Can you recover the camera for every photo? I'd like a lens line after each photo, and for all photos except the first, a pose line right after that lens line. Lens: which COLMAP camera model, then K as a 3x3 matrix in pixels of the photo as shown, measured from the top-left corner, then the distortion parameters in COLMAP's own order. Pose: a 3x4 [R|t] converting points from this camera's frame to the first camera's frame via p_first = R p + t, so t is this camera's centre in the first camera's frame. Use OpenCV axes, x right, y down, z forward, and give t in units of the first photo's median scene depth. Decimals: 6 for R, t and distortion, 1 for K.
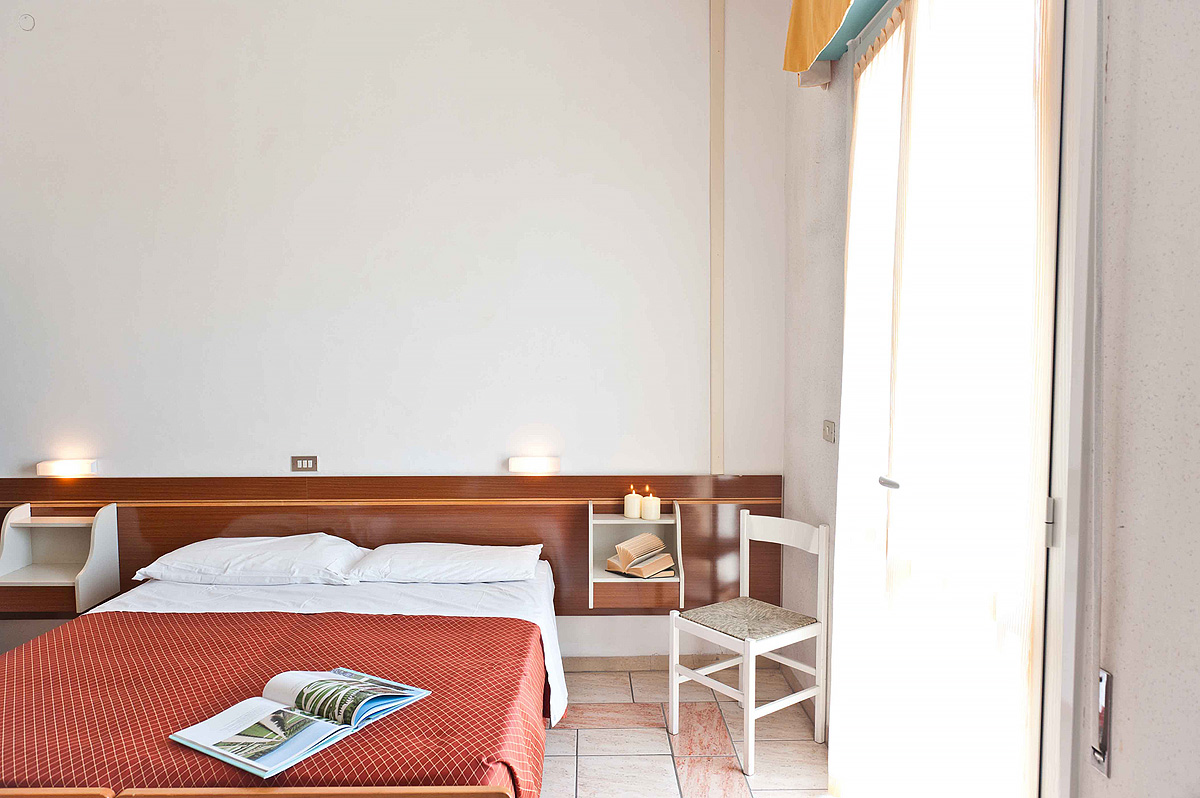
lens RADIAL K [[815.3, 0, 600.0], [0, 815.3, 399.0], [0, 0, 1]] dist [-0.000212, -0.004404]
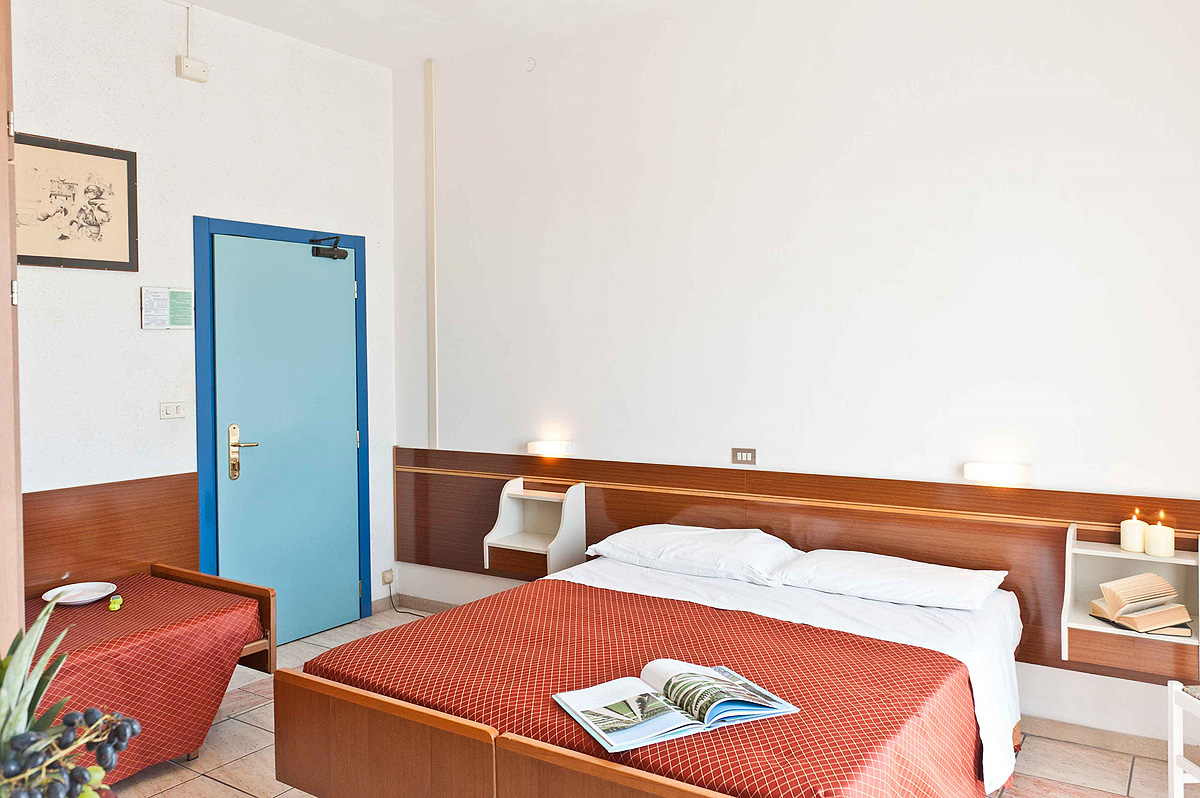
lens RADIAL K [[901.4, 0, 599.7], [0, 901.4, 350.0], [0, 0, 1]] dist [0.002173, -0.004952]
pose [[0.824188, -0.010211, -0.566224, 0.122475], [-0.017209, 0.998924, -0.043063, 0.002453], [0.566054, 0.045236, 0.823126, 0.014304]]
